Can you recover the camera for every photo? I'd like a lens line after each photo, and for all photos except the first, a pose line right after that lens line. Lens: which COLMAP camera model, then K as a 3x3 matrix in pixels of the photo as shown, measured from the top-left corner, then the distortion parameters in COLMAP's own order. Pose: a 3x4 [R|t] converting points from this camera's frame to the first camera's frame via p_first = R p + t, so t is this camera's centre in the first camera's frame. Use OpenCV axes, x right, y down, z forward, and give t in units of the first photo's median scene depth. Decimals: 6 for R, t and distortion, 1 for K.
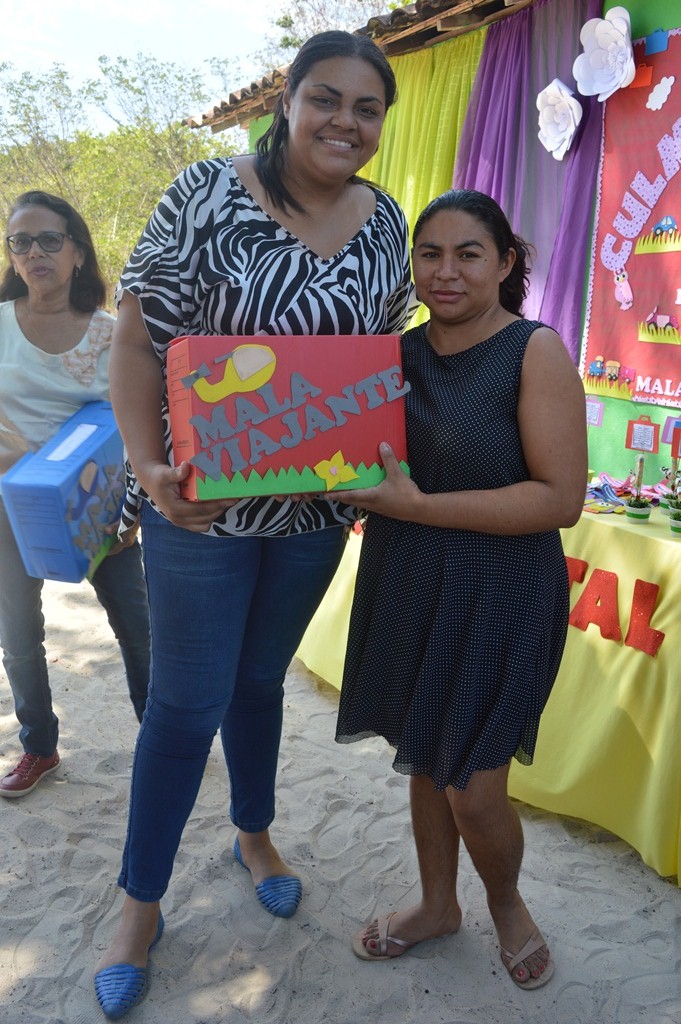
lens RADIAL K [[920.4, 0, 335.4], [0, 920.4, 525.7], [0, 0, 1]] dist [-0.073889, 0.012375]
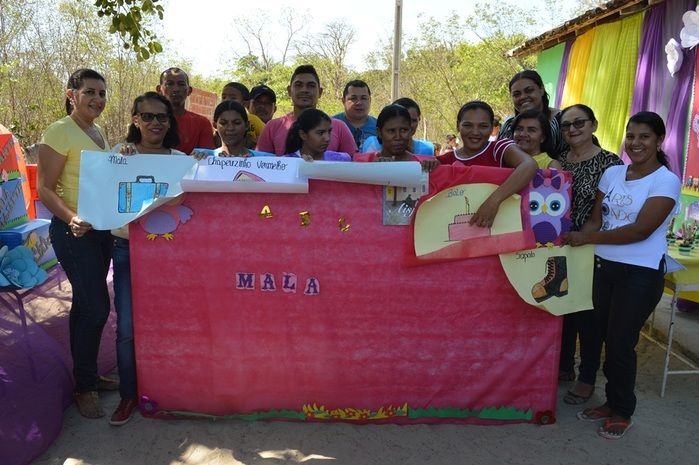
lens RADIAL K [[584.4, 0, 344.4], [0, 584.4, 203.5], [0, 0, 1]] dist [-0.078986, 0.007618]
pose [[0.896079, 0.031022, -0.442809, 0.162439], [-0.088182, 0.990113, -0.109083, 0.078775], [0.435047, 0.136795, 0.889955, -0.414730]]
